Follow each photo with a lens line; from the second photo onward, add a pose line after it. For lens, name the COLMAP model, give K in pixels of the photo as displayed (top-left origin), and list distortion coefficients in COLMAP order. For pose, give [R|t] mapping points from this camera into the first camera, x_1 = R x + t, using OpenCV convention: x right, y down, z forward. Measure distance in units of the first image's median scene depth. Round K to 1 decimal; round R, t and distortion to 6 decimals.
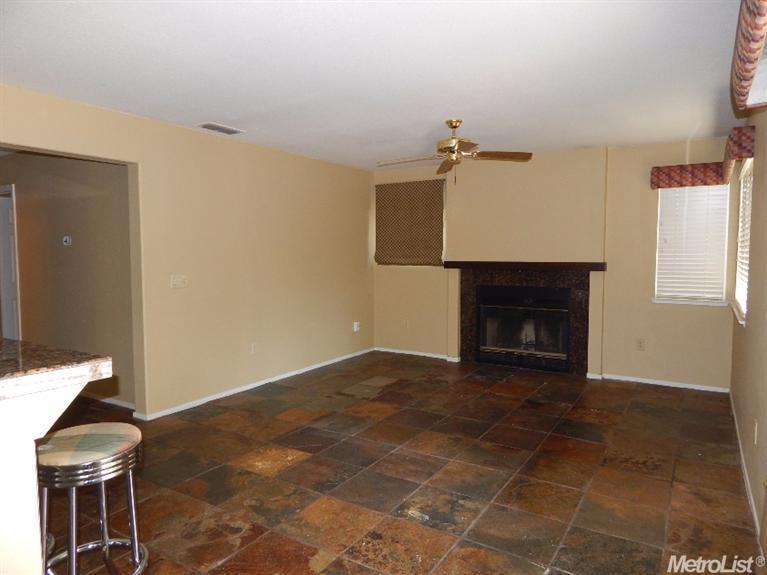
lens RADIAL K [[496.0, 0, 383.5], [0, 496.0, 287.5], [0, 0, 1]] dist [-0.000114, -0.000398]
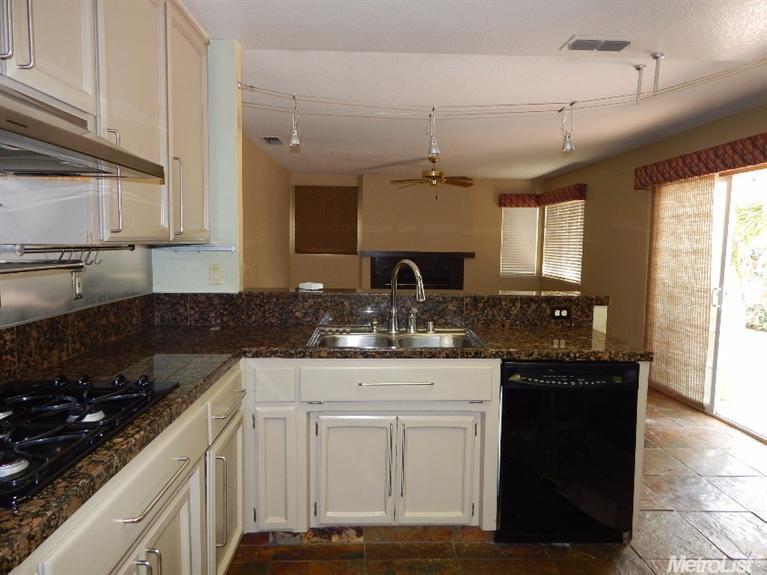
lens RADIAL K [[496.0, 0, 383.5], [0, 496.0, 287.5], [0, 0, 1]] dist [-0.000114, -0.000398]
pose [[0.825596, -0.038818, 0.562924, -0.661353], [0.025581, 0.999180, 0.031384, 0.002664], [-0.563681, -0.011511, 0.825912, -0.117524]]
